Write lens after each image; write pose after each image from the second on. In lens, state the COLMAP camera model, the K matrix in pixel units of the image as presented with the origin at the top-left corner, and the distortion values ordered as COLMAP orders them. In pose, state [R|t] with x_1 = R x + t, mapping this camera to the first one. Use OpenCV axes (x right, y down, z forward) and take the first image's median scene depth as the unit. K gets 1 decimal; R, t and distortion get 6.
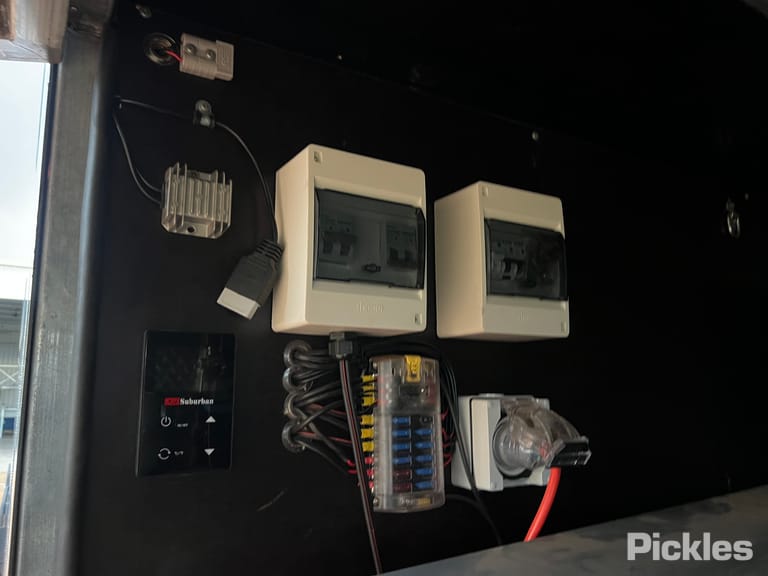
lens RADIAL K [[582.7, 0, 382.5], [0, 582.7, 286.4], [0, 0, 1]] dist [0.032977, -0.026884]
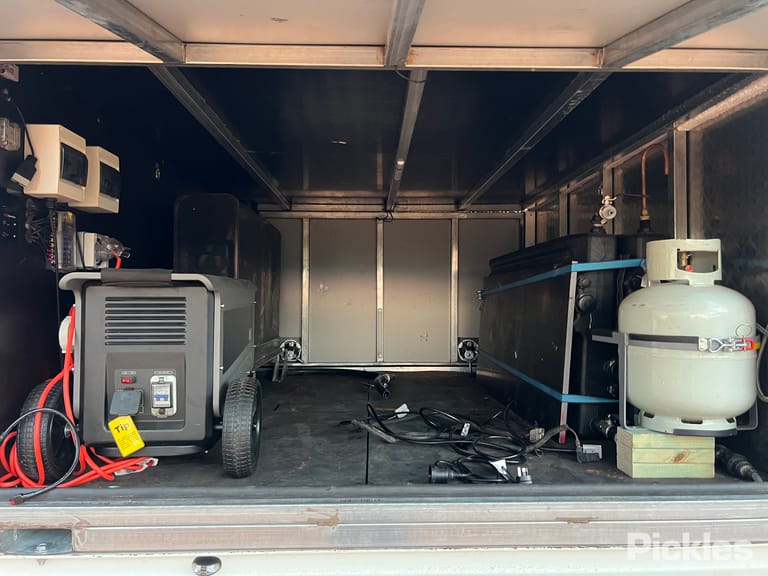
lens RADIAL K [[582.7, 0, 383.8], [0, 582.7, 289.2], [0, 0, 1]] dist [0.032977, -0.026884]
pose [[0.493735, 0.018091, 0.869424, -1.414894], [-0.146788, 0.987171, 0.062818, 0.088583], [-0.857134, -0.158637, 0.490057, -1.379933]]
